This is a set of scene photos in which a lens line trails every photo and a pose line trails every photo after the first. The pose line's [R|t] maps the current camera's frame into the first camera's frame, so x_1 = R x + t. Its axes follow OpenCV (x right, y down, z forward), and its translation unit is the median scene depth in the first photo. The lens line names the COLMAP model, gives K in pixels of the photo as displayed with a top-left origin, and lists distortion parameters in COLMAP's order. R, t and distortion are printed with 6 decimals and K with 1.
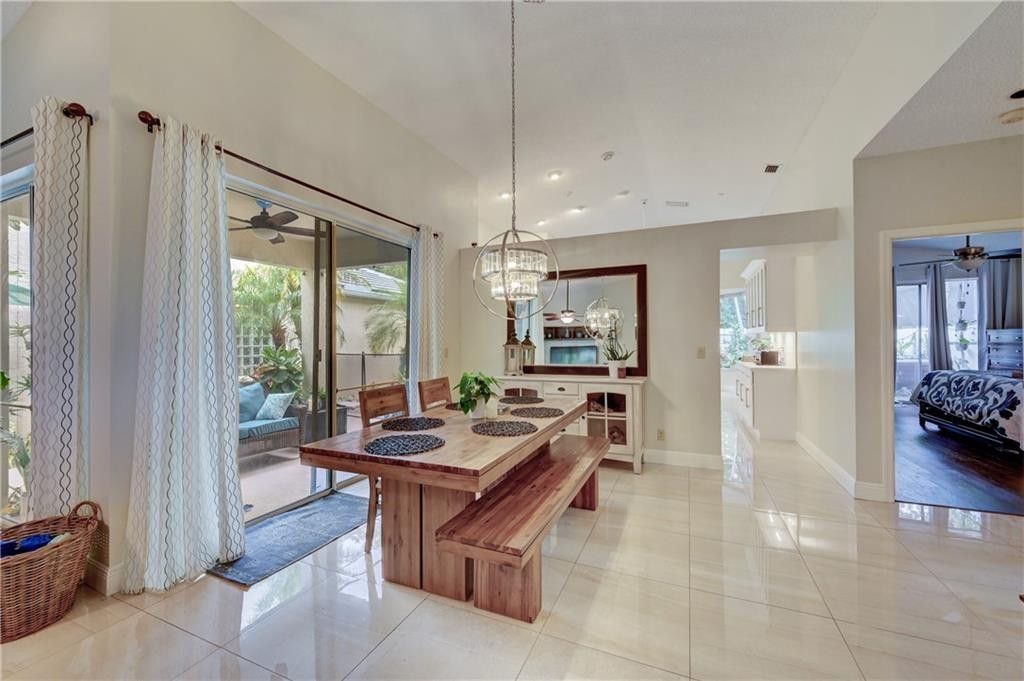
lens RADIAL K [[414.1, 0, 516.0], [0, 414.1, 334.6], [0, 0, 1]] dist [0.001065, 0.000188]
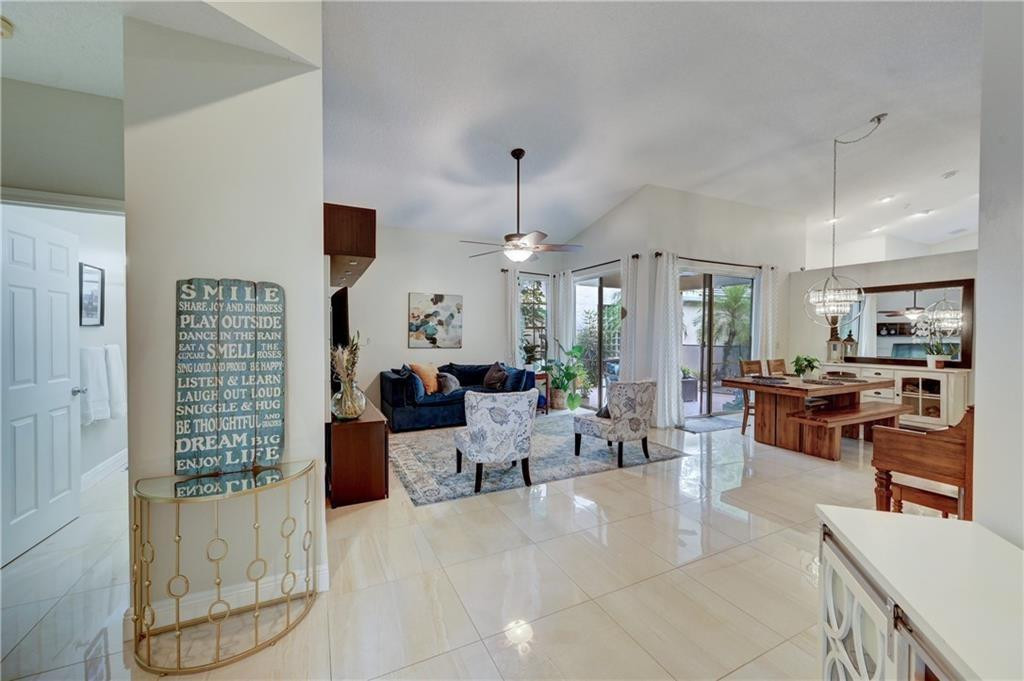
lens RADIAL K [[402.5, 0, 514.5], [0, 402.5, 338.5], [0, 0, 1]] dist [-0.001111, 0.000162]
pose [[0.760848, 0.018477, -0.648668, 0.056040], [-0.000463, 0.999610, 0.027930, -0.024703], [0.648930, -0.020950, 0.760559, -0.839816]]
